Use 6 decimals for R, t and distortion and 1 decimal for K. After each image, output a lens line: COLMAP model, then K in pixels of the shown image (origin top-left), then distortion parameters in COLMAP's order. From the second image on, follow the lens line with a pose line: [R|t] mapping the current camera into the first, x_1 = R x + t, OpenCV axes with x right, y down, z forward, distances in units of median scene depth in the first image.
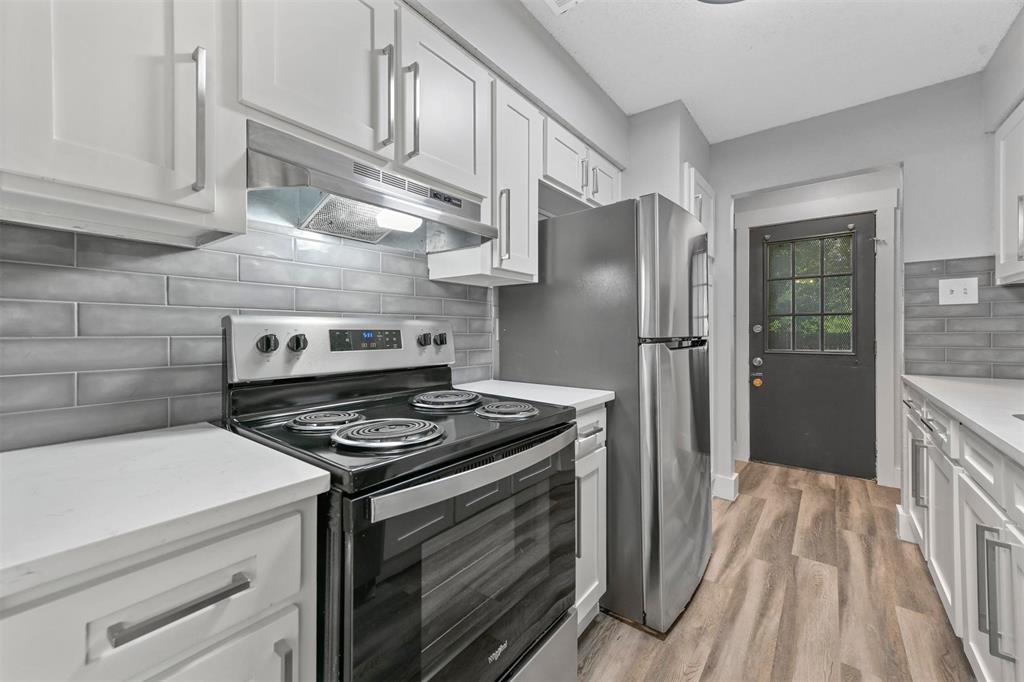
lens RADIAL K [[405.1, 0, 509.8], [0, 405.1, 332.2], [0, 0, 1]] dist [0.016146, 0.000183]
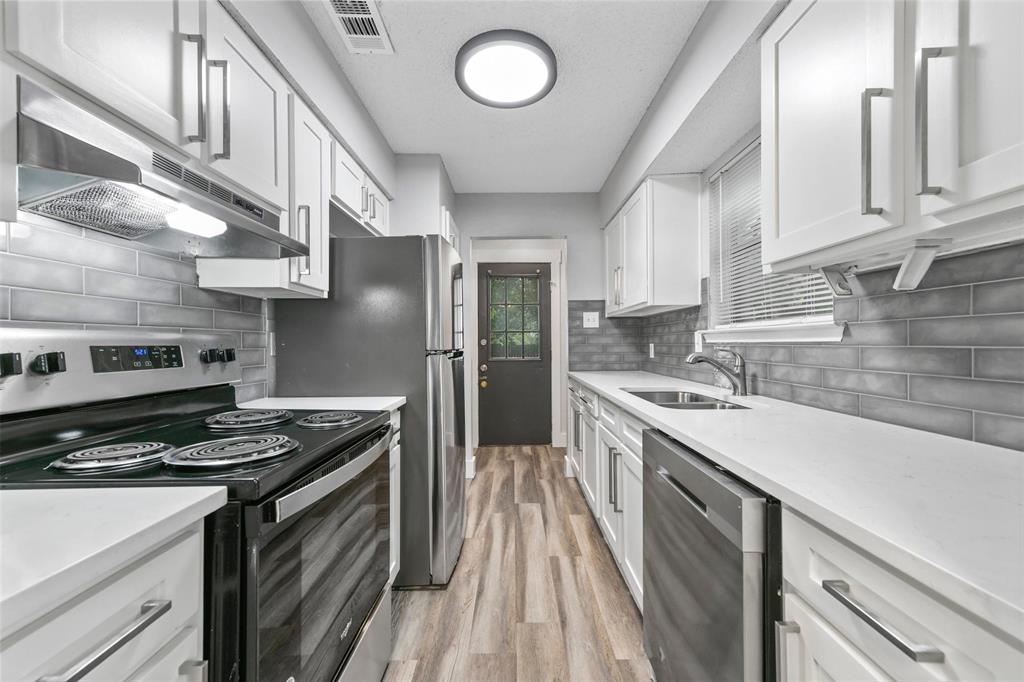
lens RADIAL K [[405.1, 0, 509.1], [0, 405.1, 342.3], [0, 0, 1]] dist [0.016146, 0.000183]
pose [[0.788671, -0.001748, 0.614813, -0.222410], [0.005805, 0.999973, -0.004604, -0.003337], [-0.614788, 0.007199, 0.788660, -0.106691]]
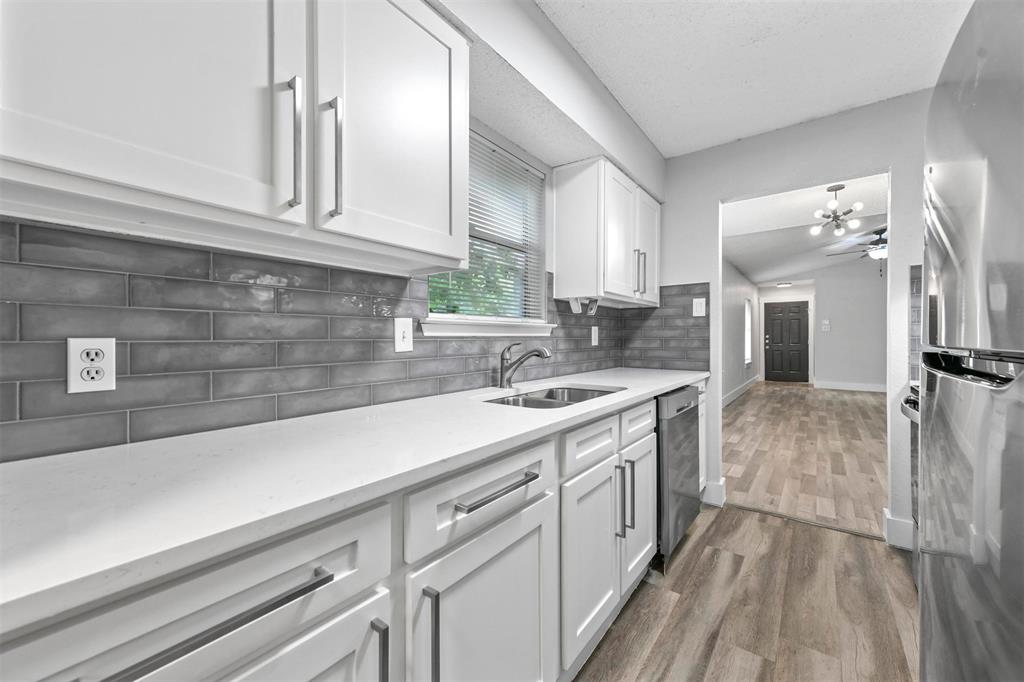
lens RADIAL K [[405.1, 0, 512.7], [0, 405.1, 338.3], [0, 0, 1]] dist [0.016146, 0.000183]
pose [[-0.999652, 0.004685, -0.025968, 1.034253], [0.004693, 0.999989, -0.000243, 0.002340], [0.025966, -0.000365, -0.999663, 1.606478]]
